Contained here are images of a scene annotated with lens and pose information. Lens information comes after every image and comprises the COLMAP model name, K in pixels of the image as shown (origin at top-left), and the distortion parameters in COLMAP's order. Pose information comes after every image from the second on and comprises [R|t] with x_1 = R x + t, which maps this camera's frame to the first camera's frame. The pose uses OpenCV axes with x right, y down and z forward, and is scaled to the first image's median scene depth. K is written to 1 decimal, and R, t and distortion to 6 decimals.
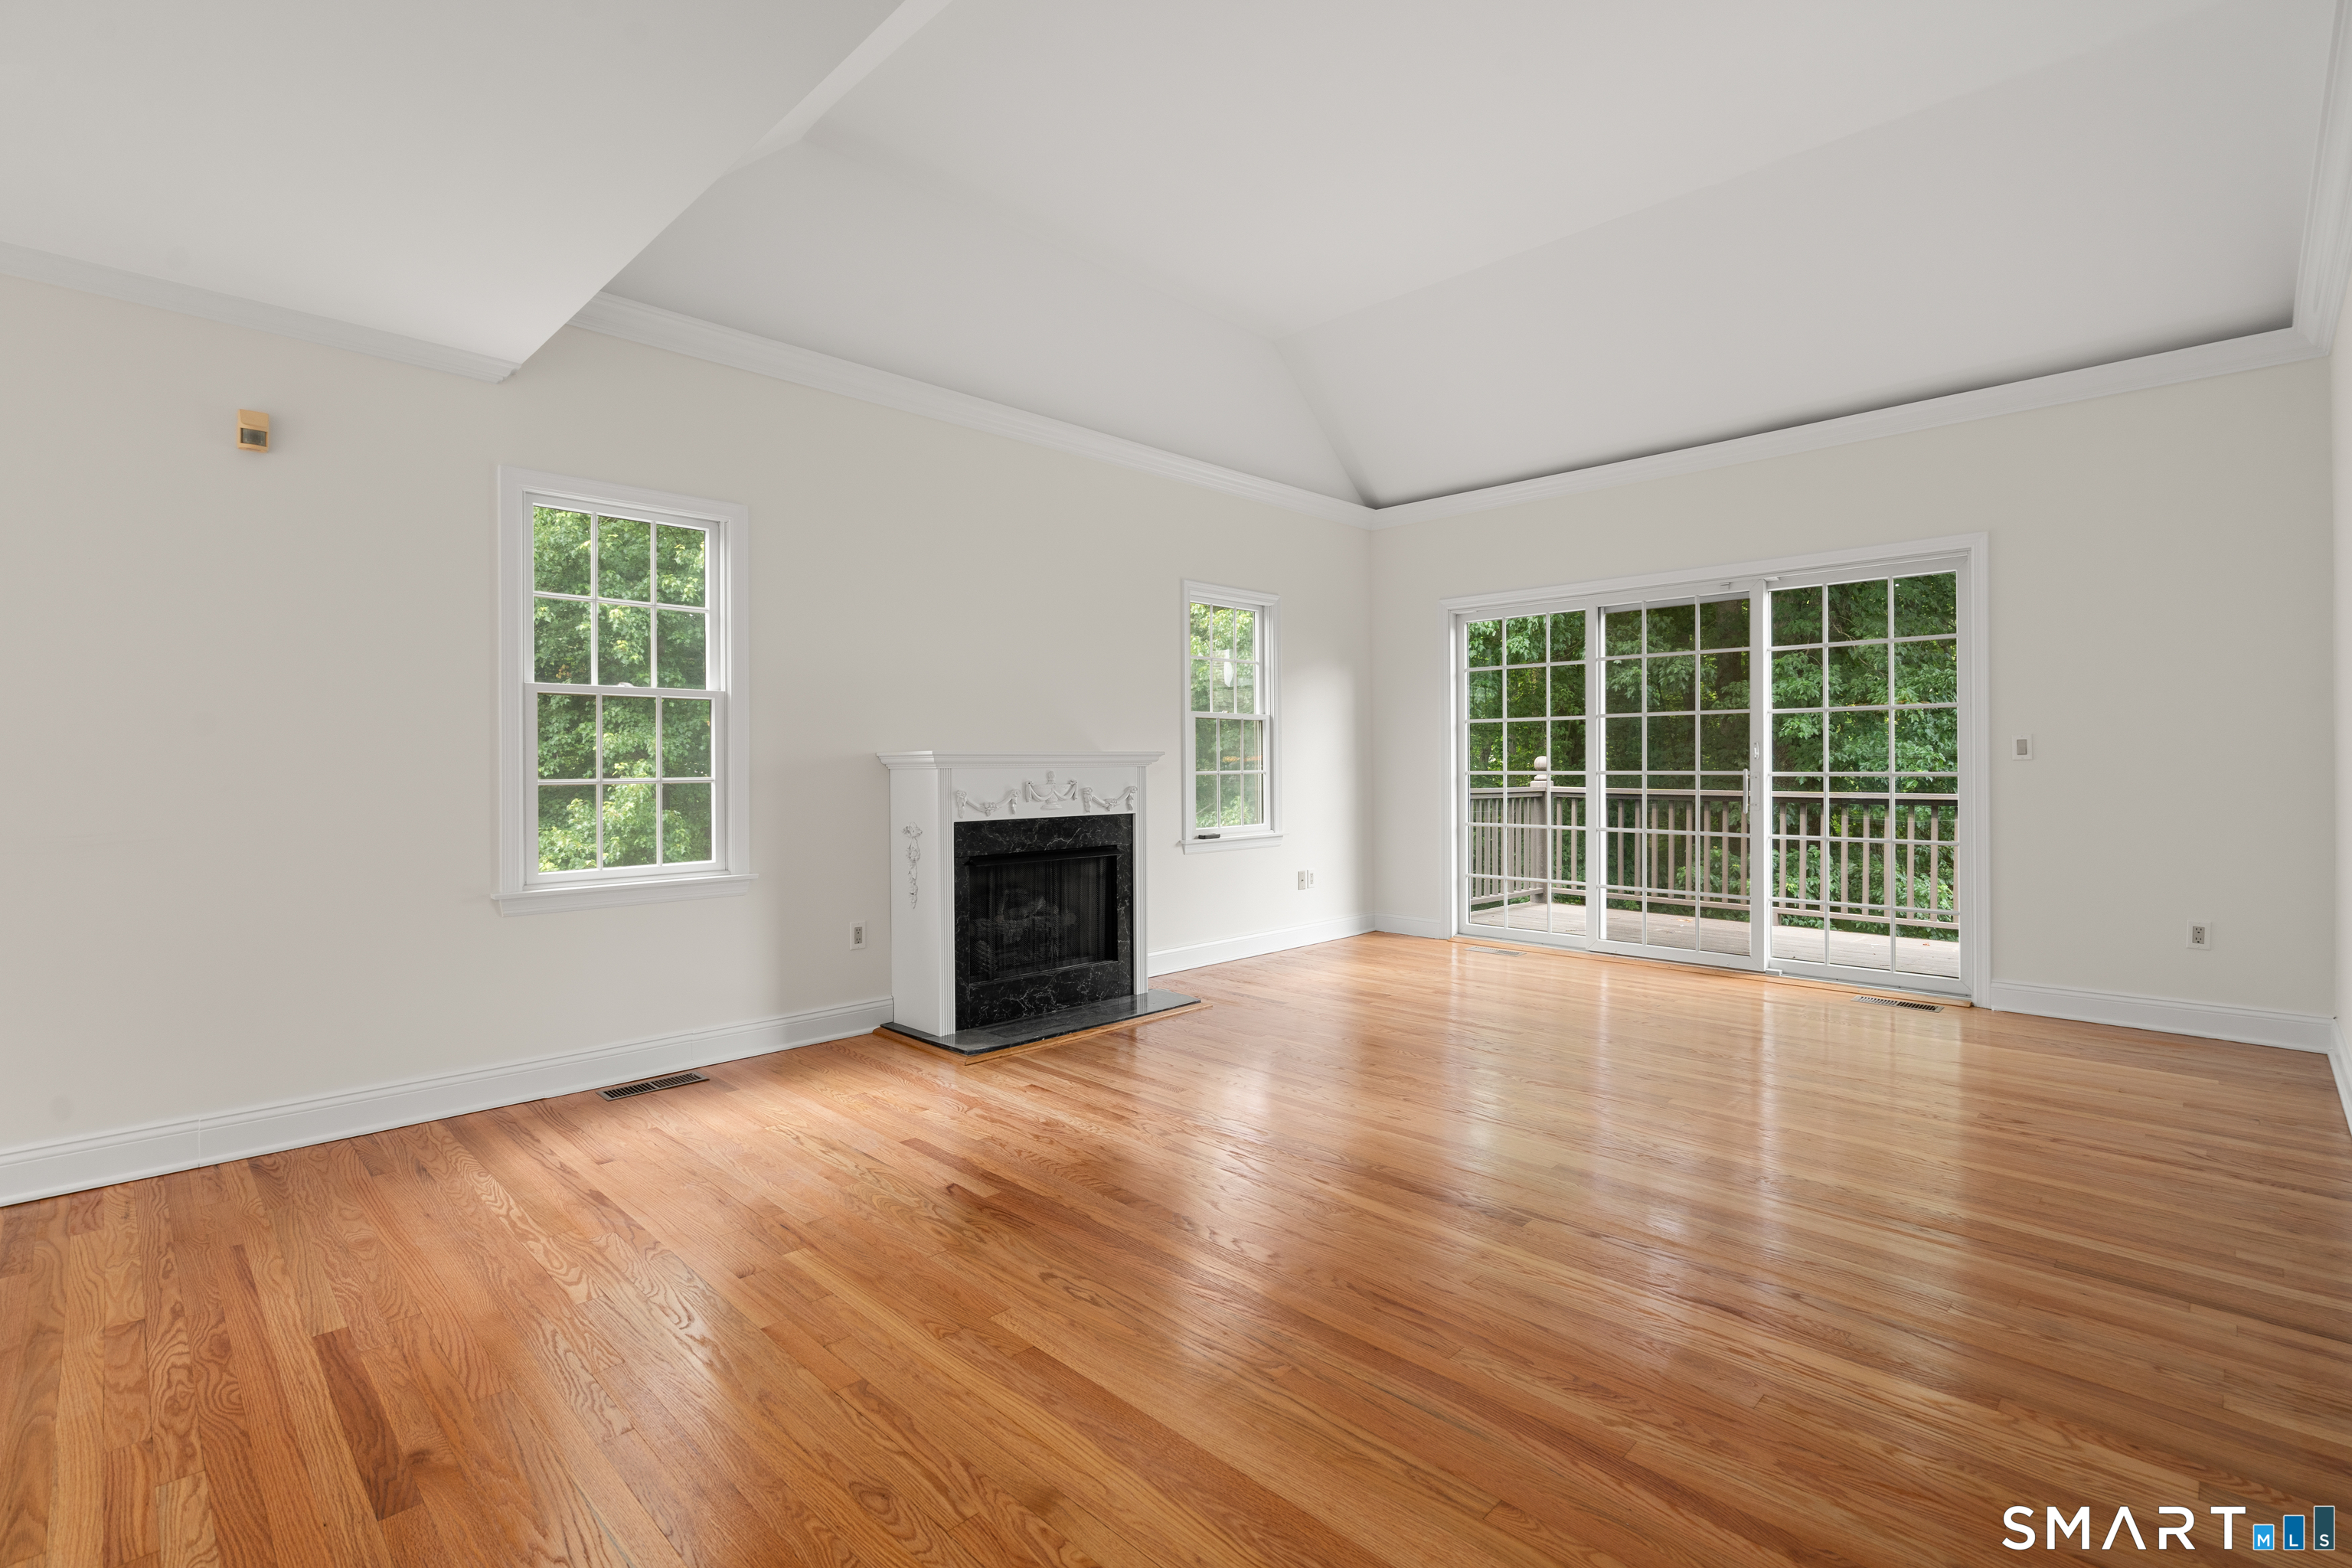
lens RADIAL K [[1067.7, 0, 1177.7], [0, 1067.7, 770.6], [0, 0, 1]] dist [-0.001792, 0.000239]
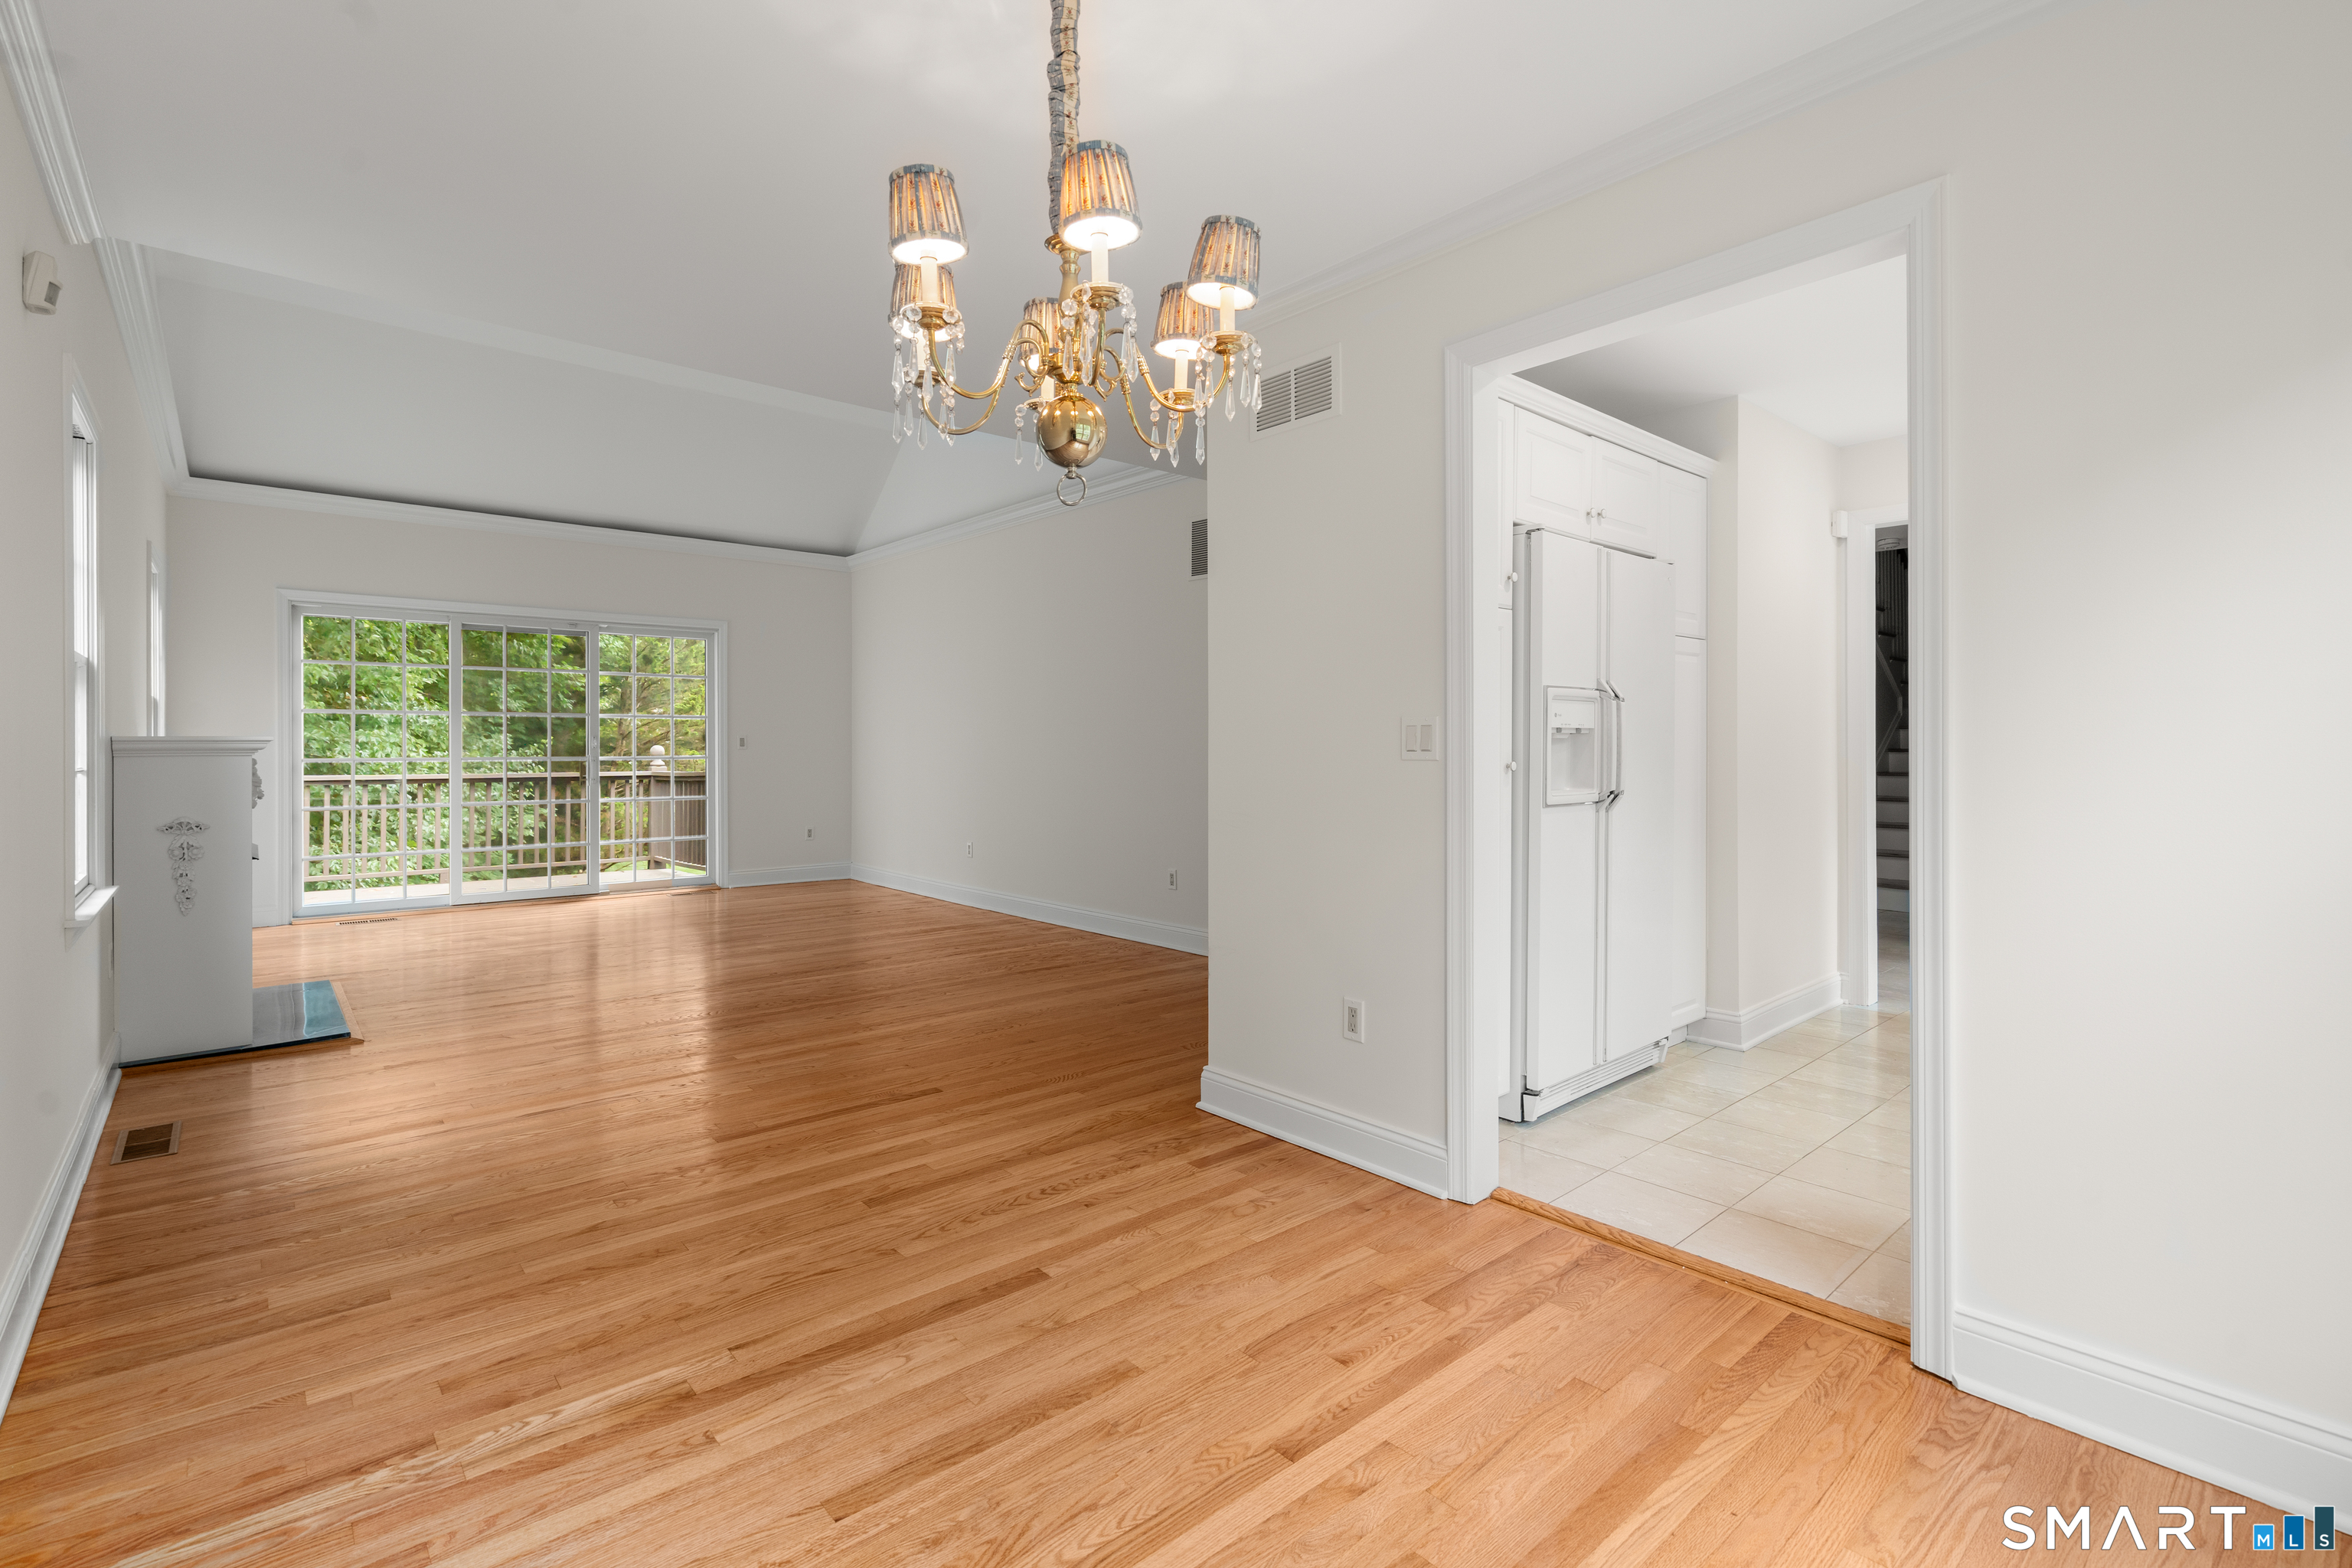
lens RADIAL K [[1067.7, 0, 1177.7], [0, 1067.7, 770.6], [0, 0, 1]] dist [-0.001792, 0.000239]
pose [[0.078884, -0.018194, 0.996718, -0.941990], [0.003878, 0.999831, 0.017944, -0.004644], [-0.996876, 0.002450, 0.078942, 0.102745]]
